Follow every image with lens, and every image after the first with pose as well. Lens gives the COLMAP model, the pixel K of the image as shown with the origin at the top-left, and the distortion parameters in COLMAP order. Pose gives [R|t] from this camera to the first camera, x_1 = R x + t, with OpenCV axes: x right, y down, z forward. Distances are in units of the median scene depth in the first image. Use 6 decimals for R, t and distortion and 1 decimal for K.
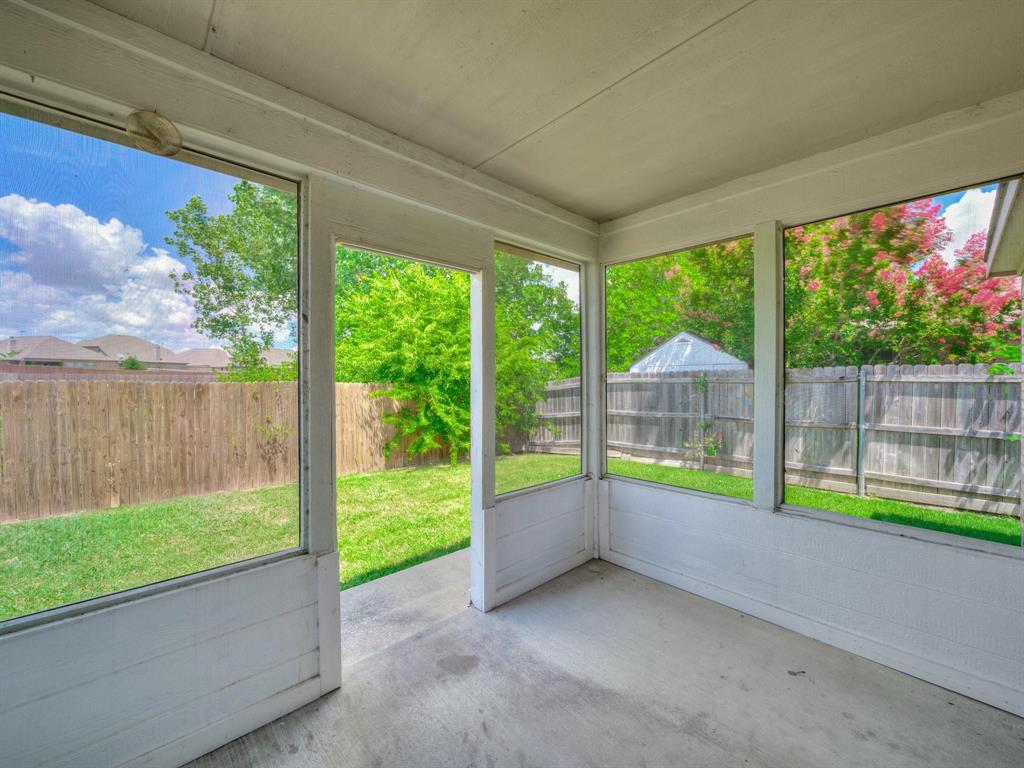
lens RADIAL K [[404.6, 0, 513.7], [0, 404.6, 383.5], [0, 0, 1]] dist [0.002156, -0.001434]
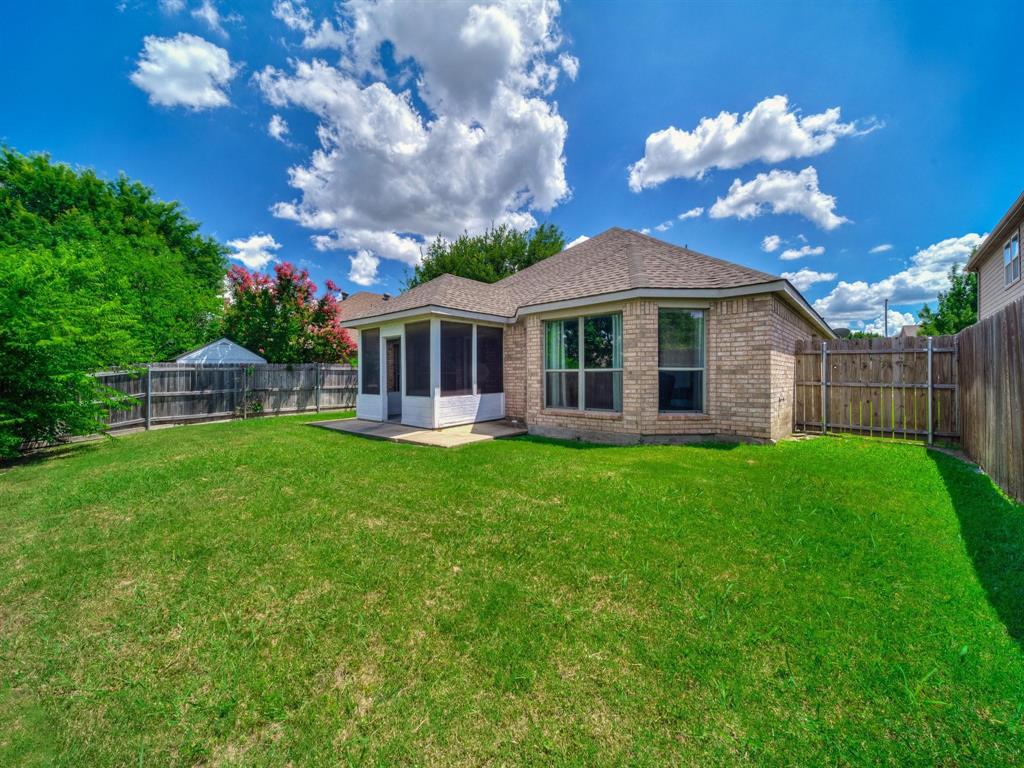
lens RADIAL K [[404.6, 0, 514.3], [0, 404.6, 376.6], [0, 0, 1]] dist [0.002156, -0.001434]
pose [[-0.088259, -0.003034, 0.996093, -1.419106], [0.016309, 0.999857, 0.004490, 0.036682], [-0.995964, 0.016641, -0.088197, 0.019236]]
